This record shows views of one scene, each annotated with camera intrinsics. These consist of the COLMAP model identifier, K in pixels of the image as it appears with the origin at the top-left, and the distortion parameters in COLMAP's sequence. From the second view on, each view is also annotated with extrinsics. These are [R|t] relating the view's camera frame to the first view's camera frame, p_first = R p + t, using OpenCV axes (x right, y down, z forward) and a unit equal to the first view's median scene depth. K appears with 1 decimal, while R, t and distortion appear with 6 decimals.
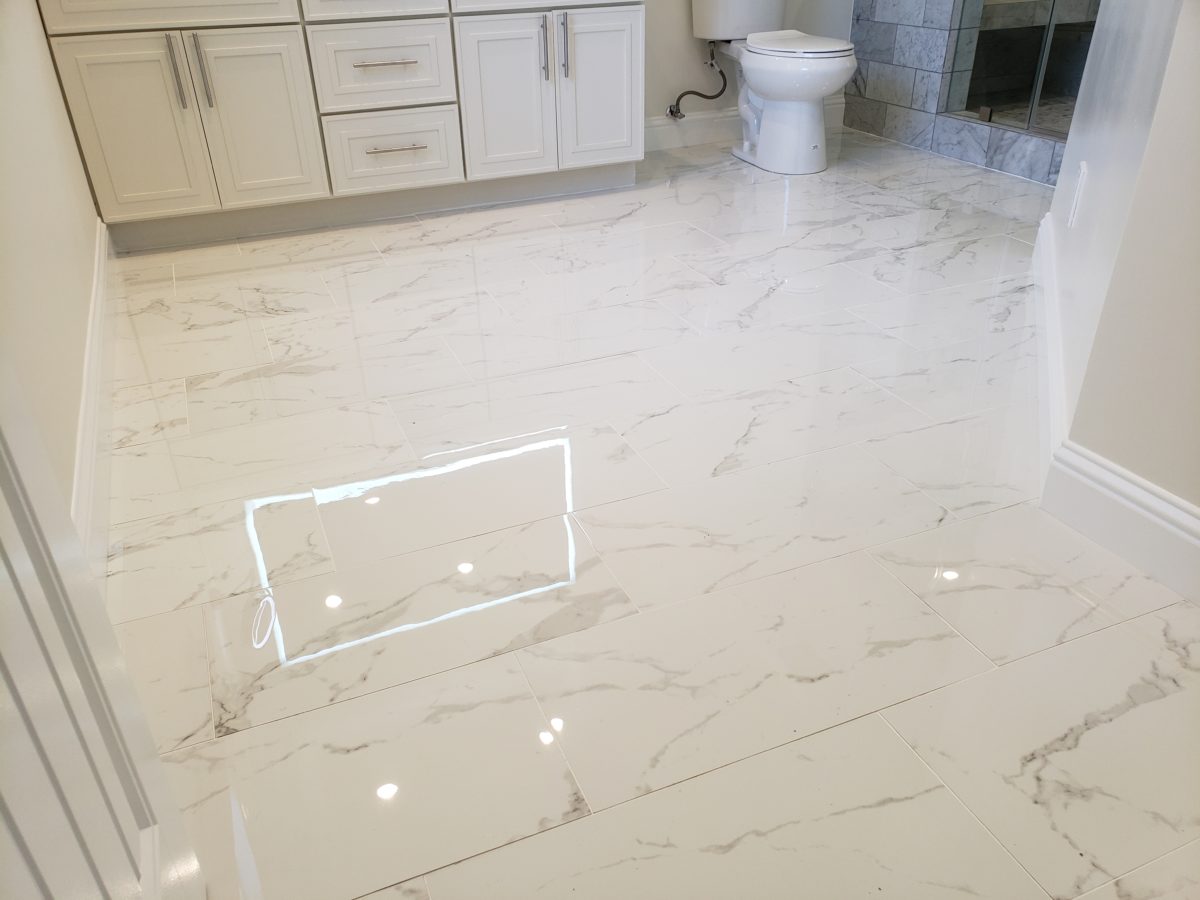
lens RADIAL K [[914.7, 0, 600.0], [0, 914.7, 450.0], [0, 0, 1]] dist [0.028774, 0.009210]
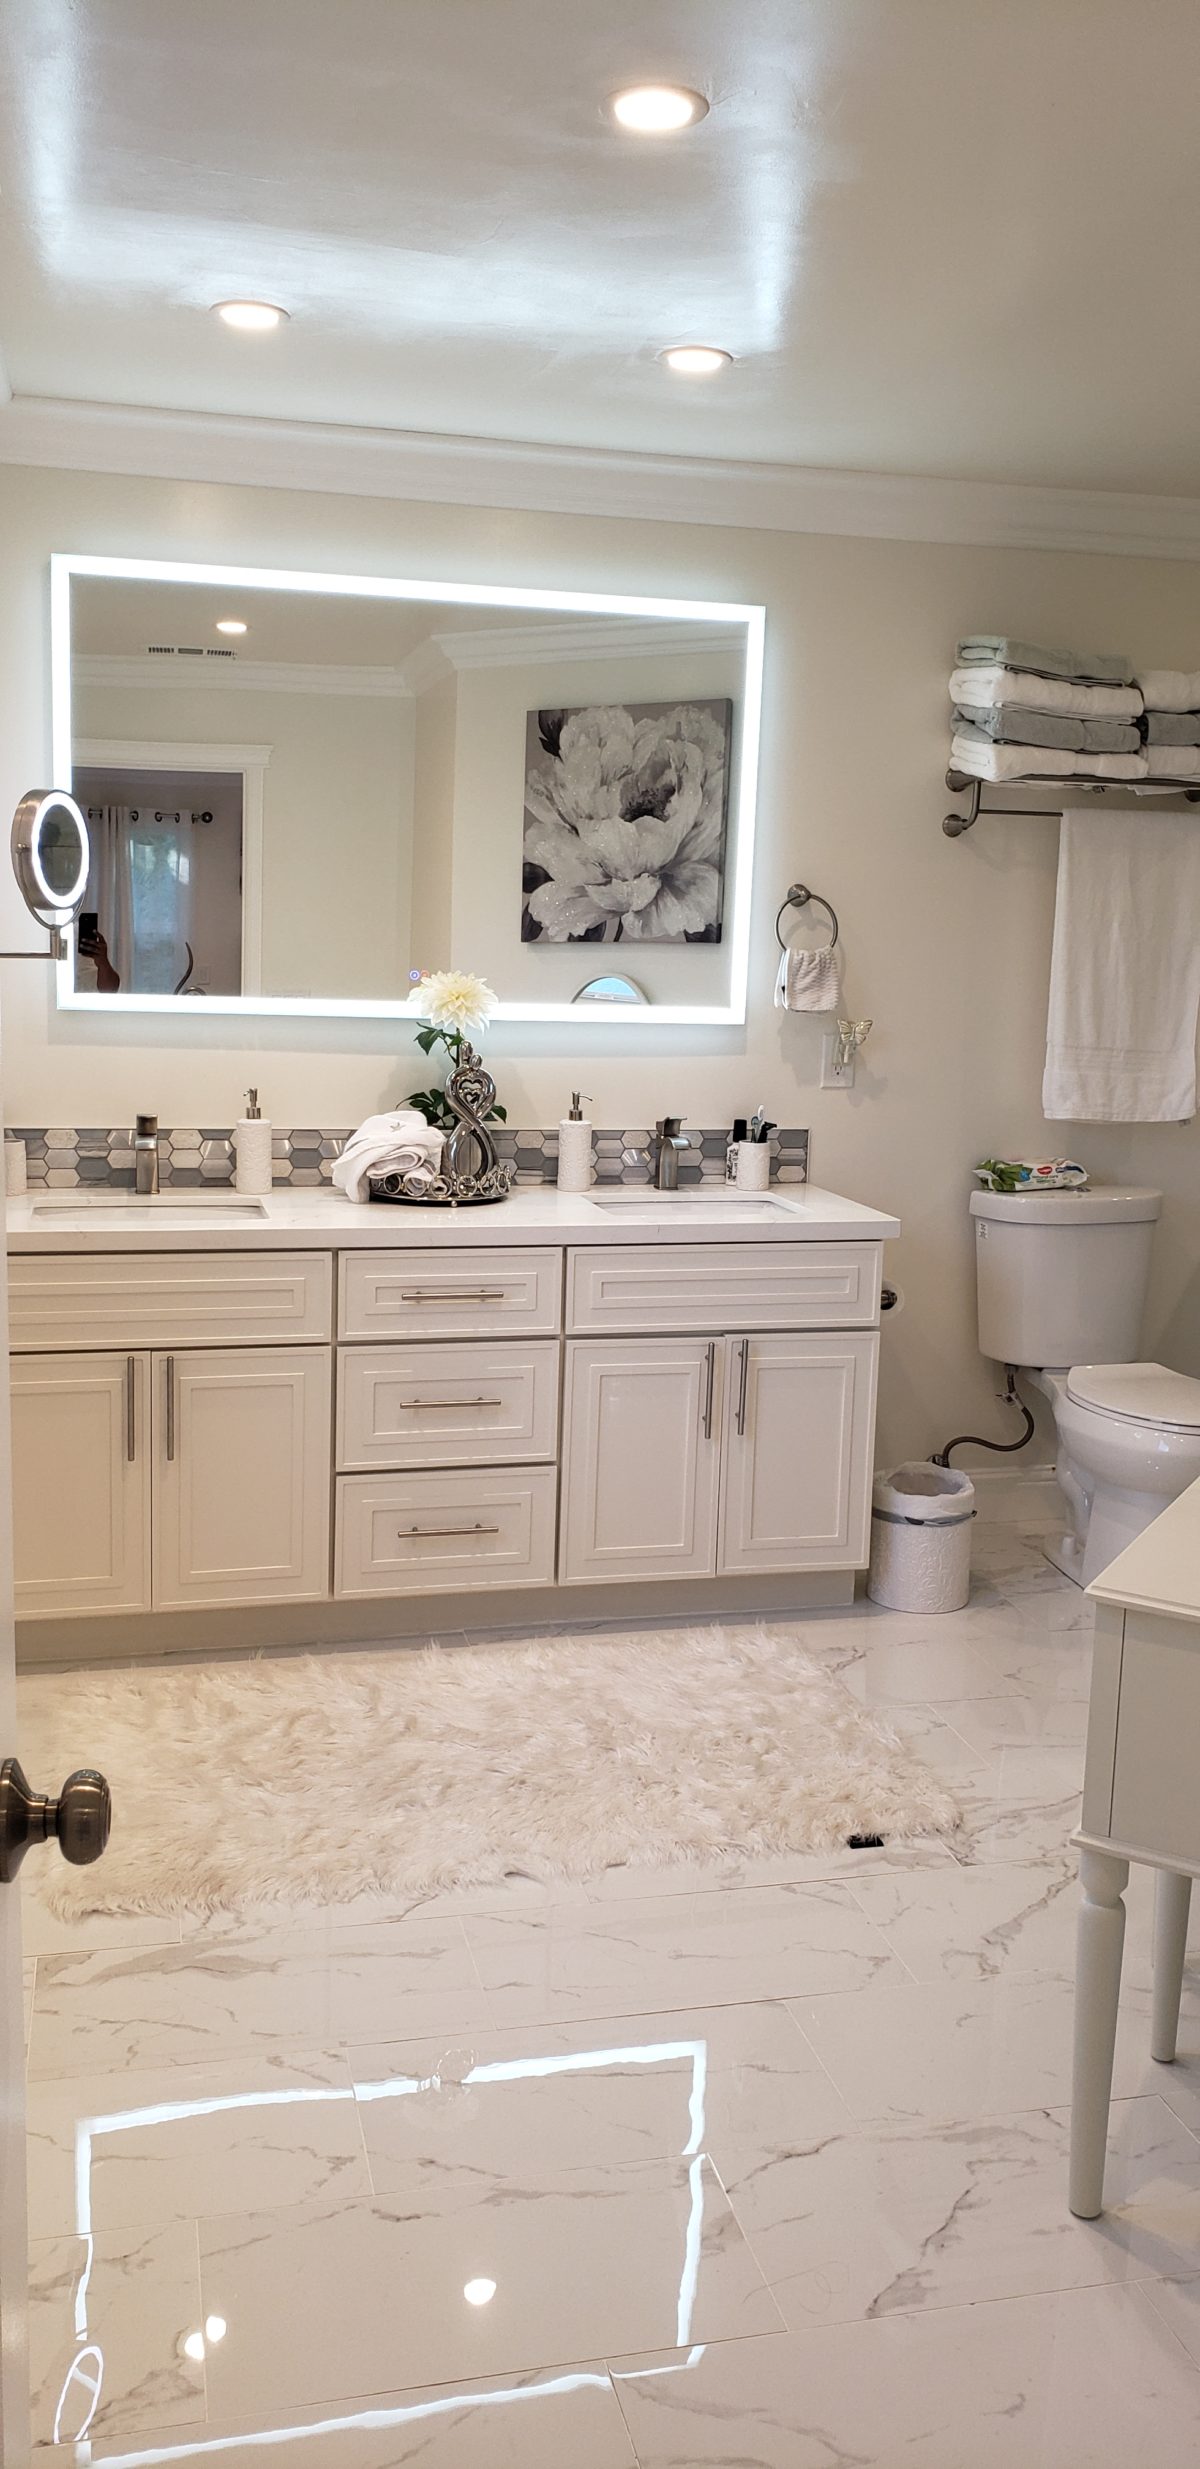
lens RADIAL K [[1964.2, 0, 600.0], [0, 1964.2, 1234.5], [0, 0, 1]] dist [0.166094, -0.180827]
pose [[0.984360, 0.080282, -0.156812, 0.066448], [-0.125042, 0.945420, -0.300908, -0.133569], [0.124096, 0.315810, 0.940672, -0.275537]]
